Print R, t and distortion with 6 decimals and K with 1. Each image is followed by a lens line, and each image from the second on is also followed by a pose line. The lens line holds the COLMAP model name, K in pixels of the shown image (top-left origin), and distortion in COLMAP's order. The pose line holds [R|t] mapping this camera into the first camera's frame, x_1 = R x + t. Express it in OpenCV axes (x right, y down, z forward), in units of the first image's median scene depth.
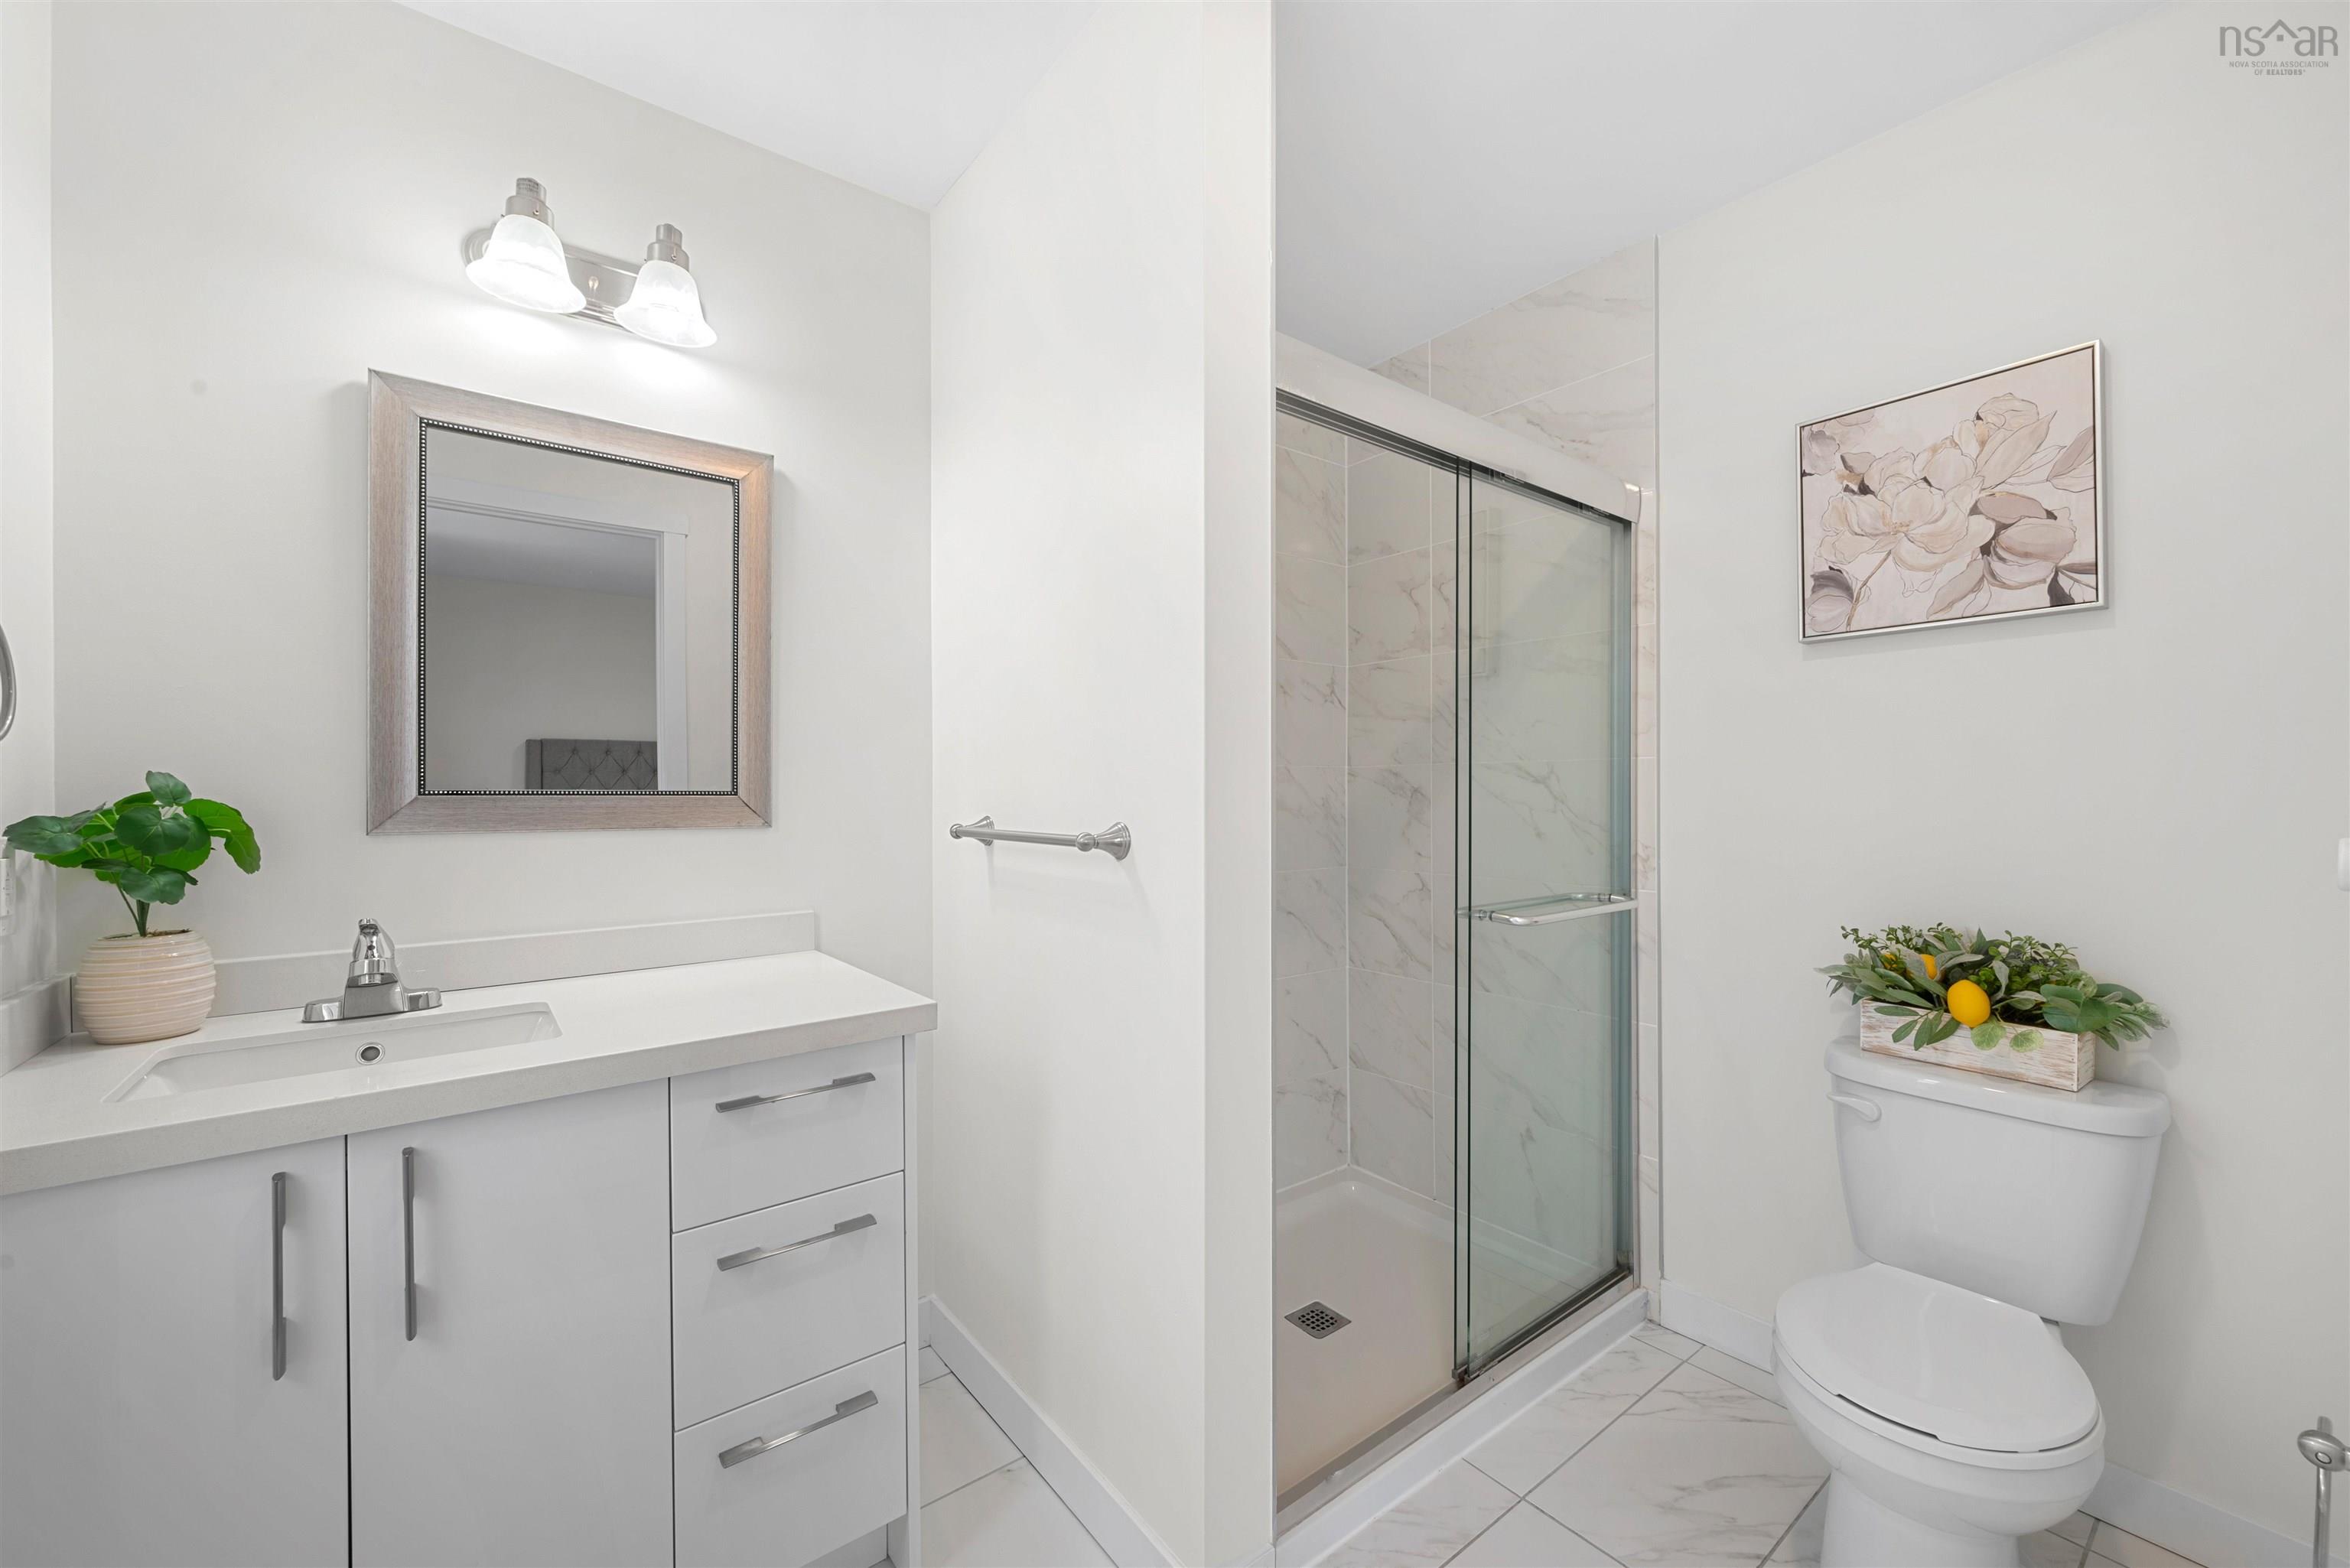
lens RADIAL K [[928.8, 0, 1161.7], [0, 928.8, 791.9], [0, 0, 1]] dist [-0.002748, 0.000924]
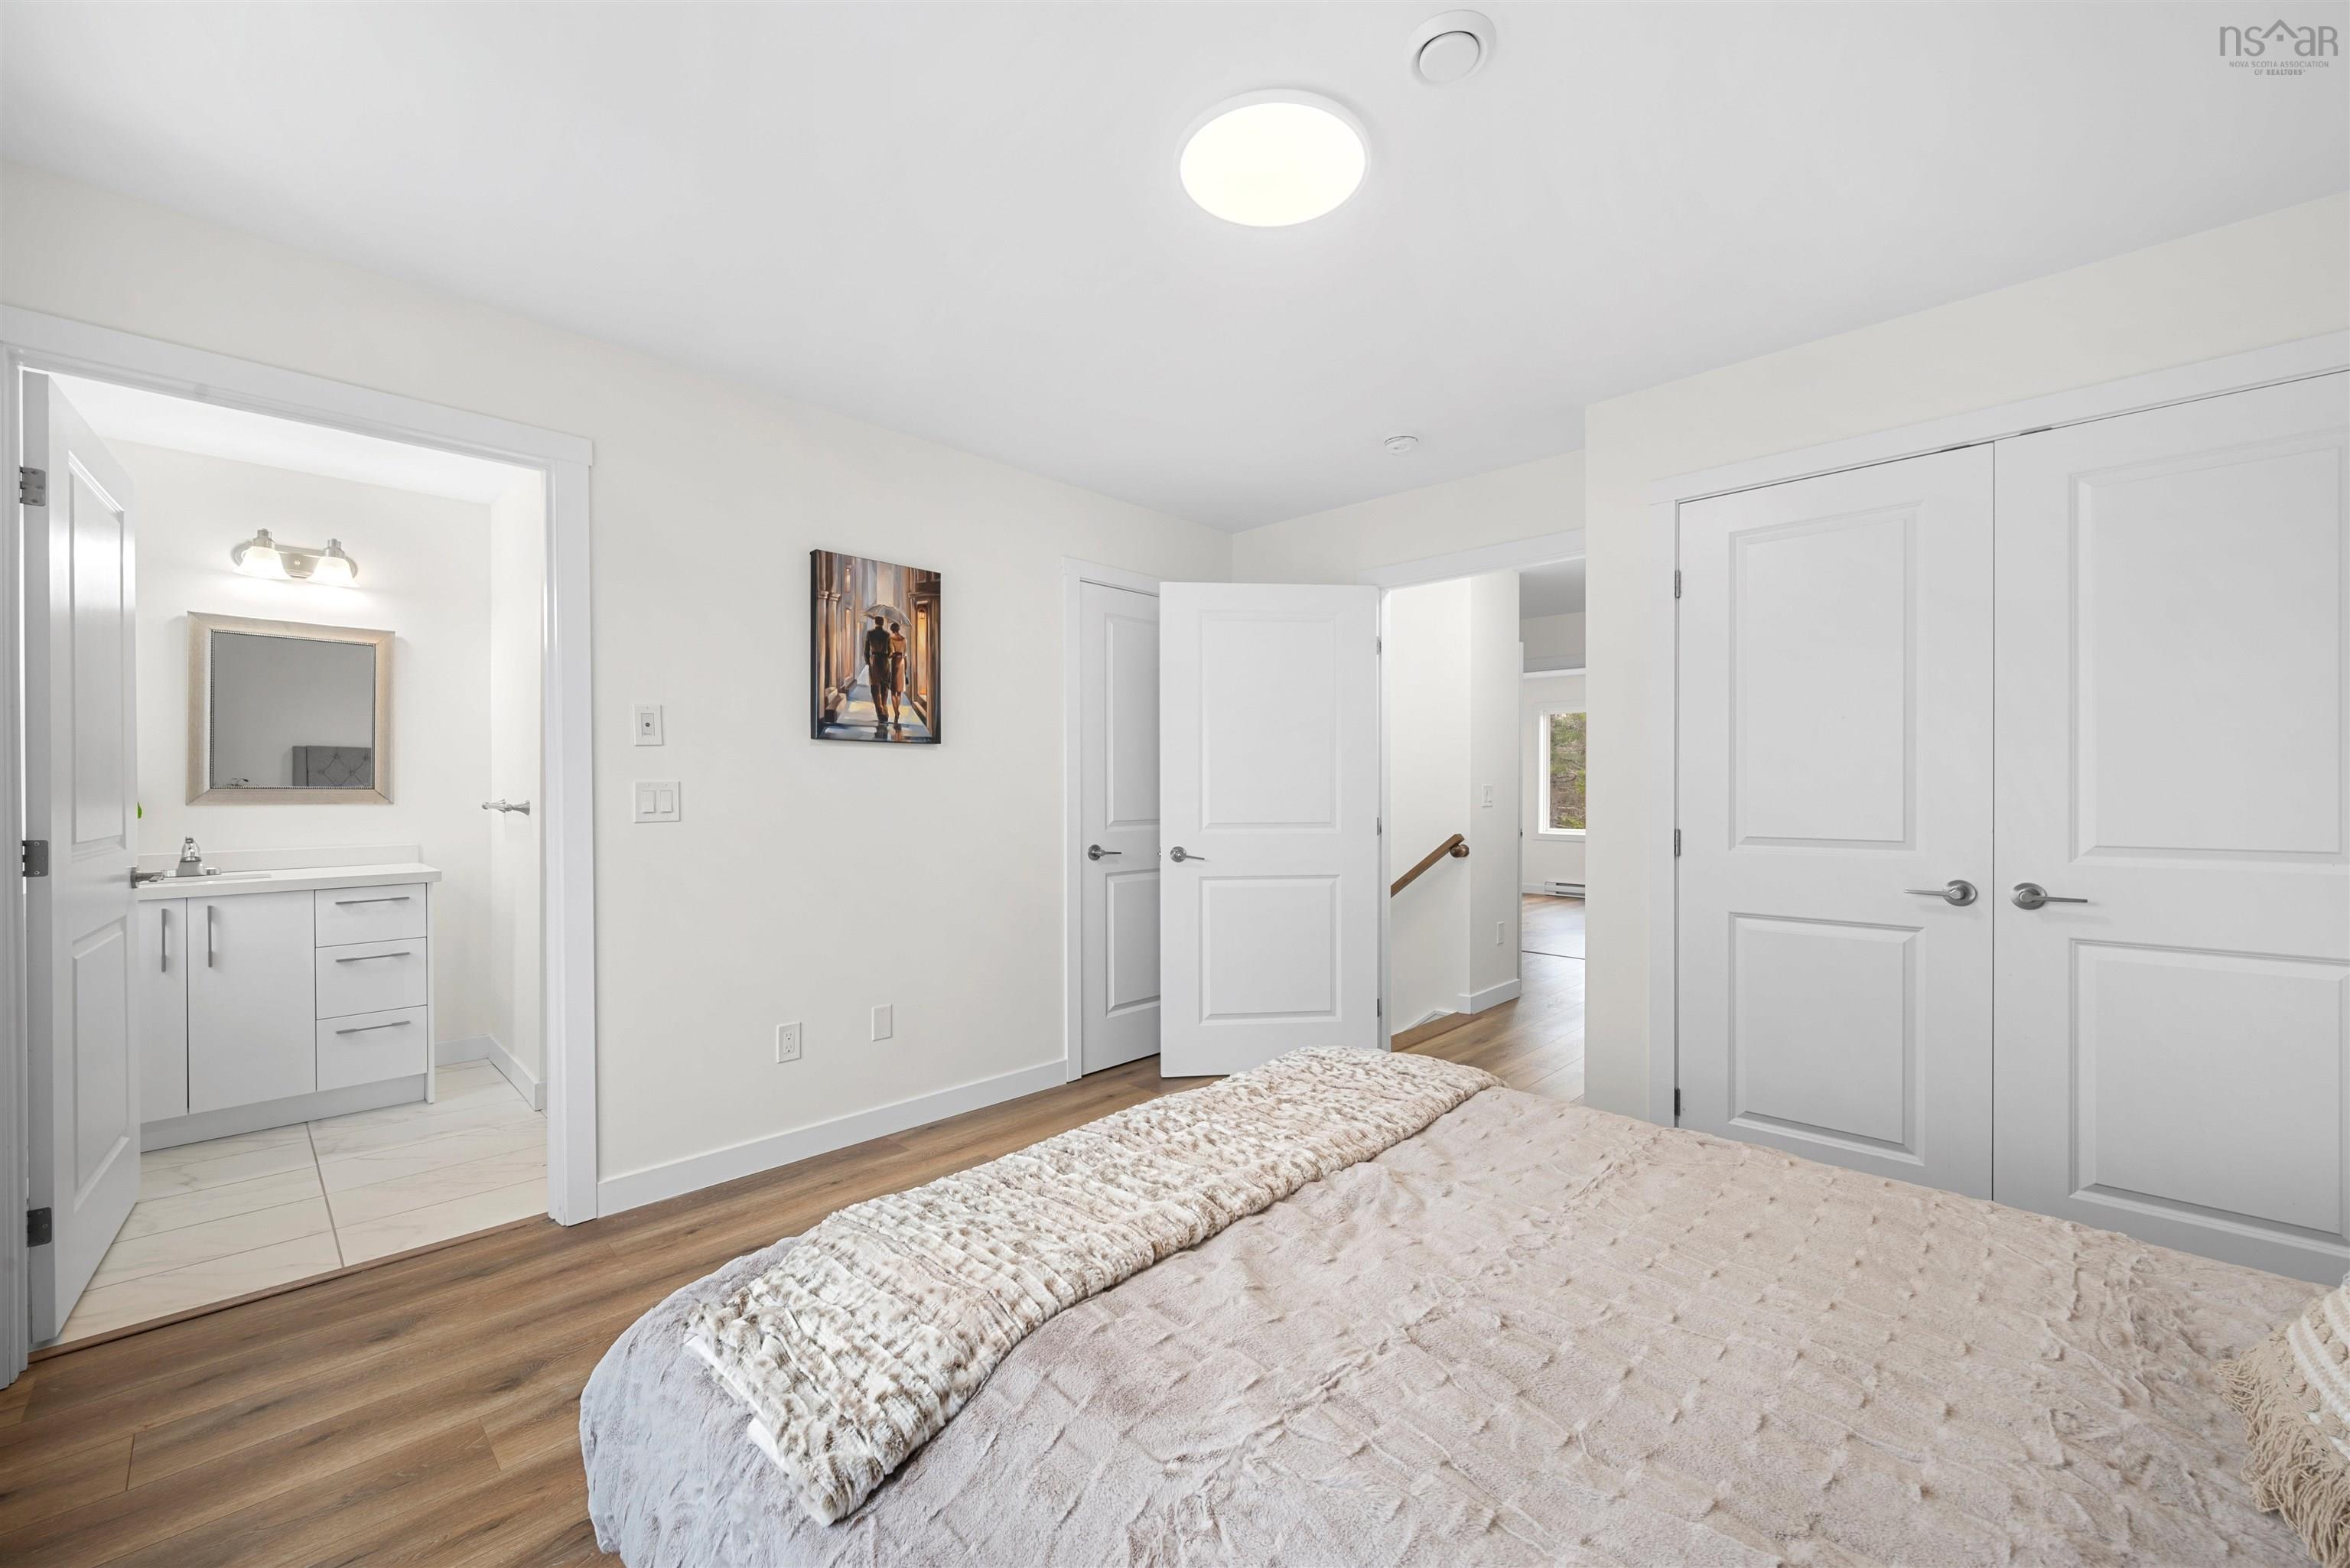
lens RADIAL K [[928.8, 0, 1163.5], [0, 928.8, 790.5], [0, 0, 1]] dist [-0.002748, 0.000924]
pose [[0.989977, 0.001918, 0.141218, 1.274345], [-0.001624, 0.999996, -0.002198, 0.009921], [-0.141222, 0.001946, 0.989976, -1.686590]]
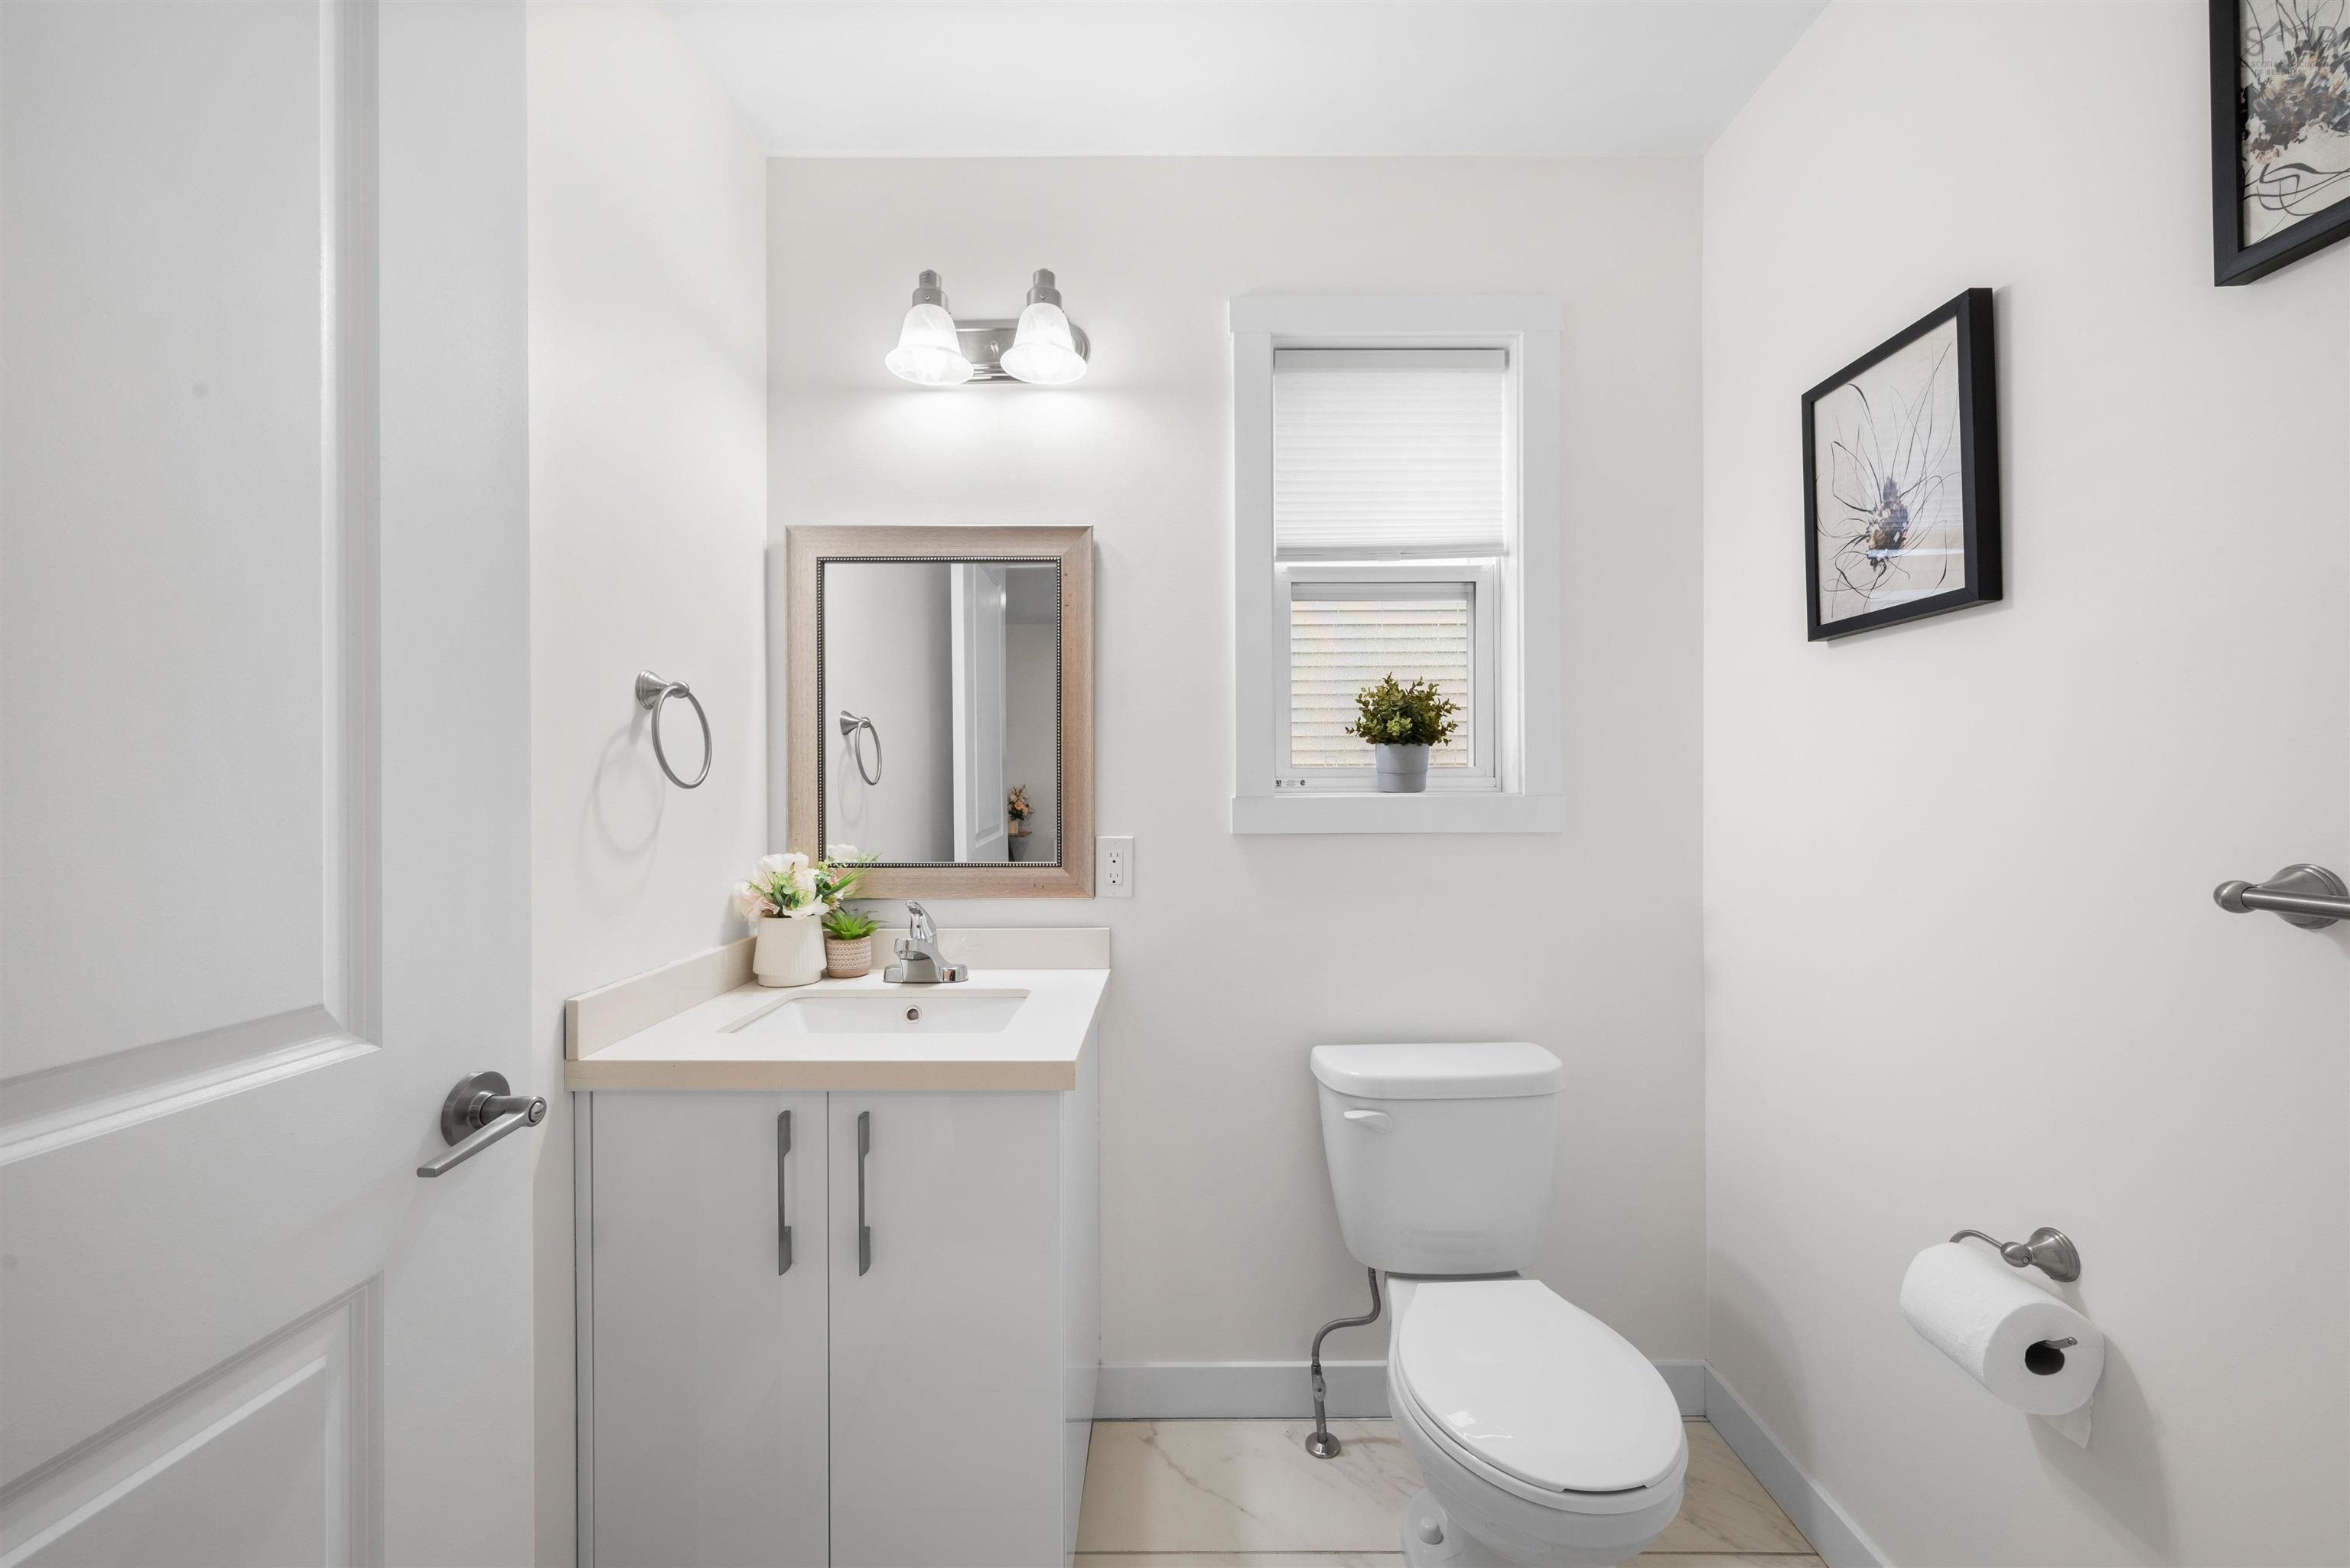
lens RADIAL K [[928.8, 0, 1184.6], [0, 928.8, 774.1], [0, 0, 1]] dist [-0.002748, 0.000924]
pose [[0.803192, -0.002958, -0.595713, 0.238702], [0.000586, 0.999991, -0.004175, -0.045645], [0.595720, 0.003004, 0.803186, 0.283137]]
